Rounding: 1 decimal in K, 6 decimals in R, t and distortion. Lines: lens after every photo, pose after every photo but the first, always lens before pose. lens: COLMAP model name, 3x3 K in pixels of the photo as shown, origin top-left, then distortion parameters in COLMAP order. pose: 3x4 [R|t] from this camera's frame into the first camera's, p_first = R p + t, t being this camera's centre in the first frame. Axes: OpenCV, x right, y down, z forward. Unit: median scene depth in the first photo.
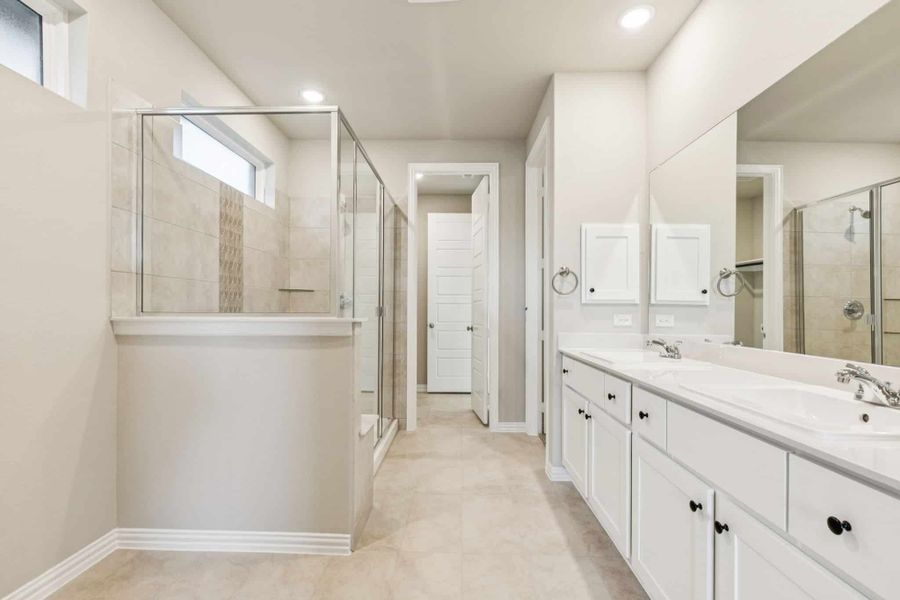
lens RADIAL K [[406.8, 0, 447.9], [0, 406.8, 304.4], [0, 0, 1]] dist [0.009297, -0.001245]
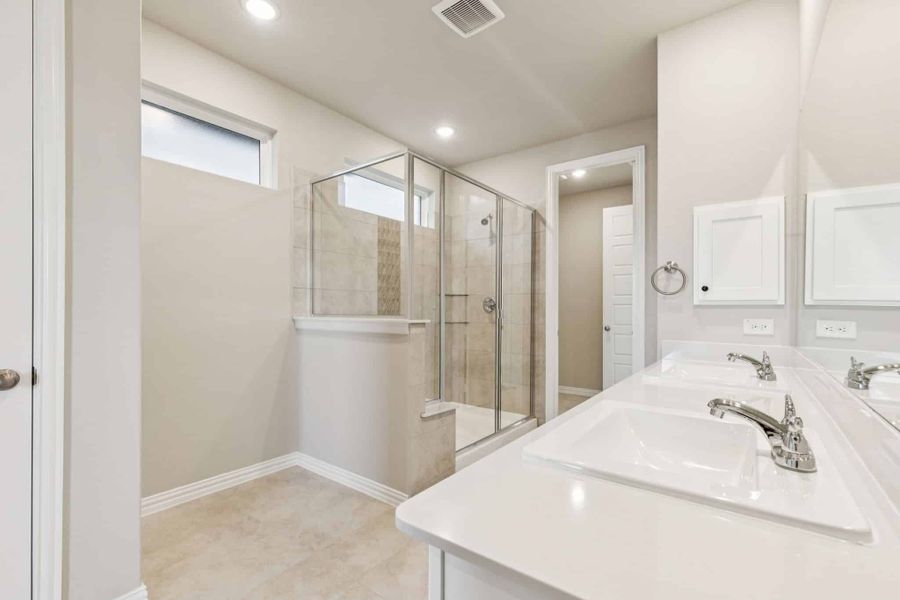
lens RADIAL K [[406.8, 0, 445.0], [0, 406.8, 306.1], [0, 0, 1]] dist [0.009297, -0.001245]
pose [[0.811527, -0.006973, -0.584274, 0.399070], [0.008511, 0.999964, -0.000114, -0.004622], [0.584253, -0.004880, 0.811557, 0.046512]]
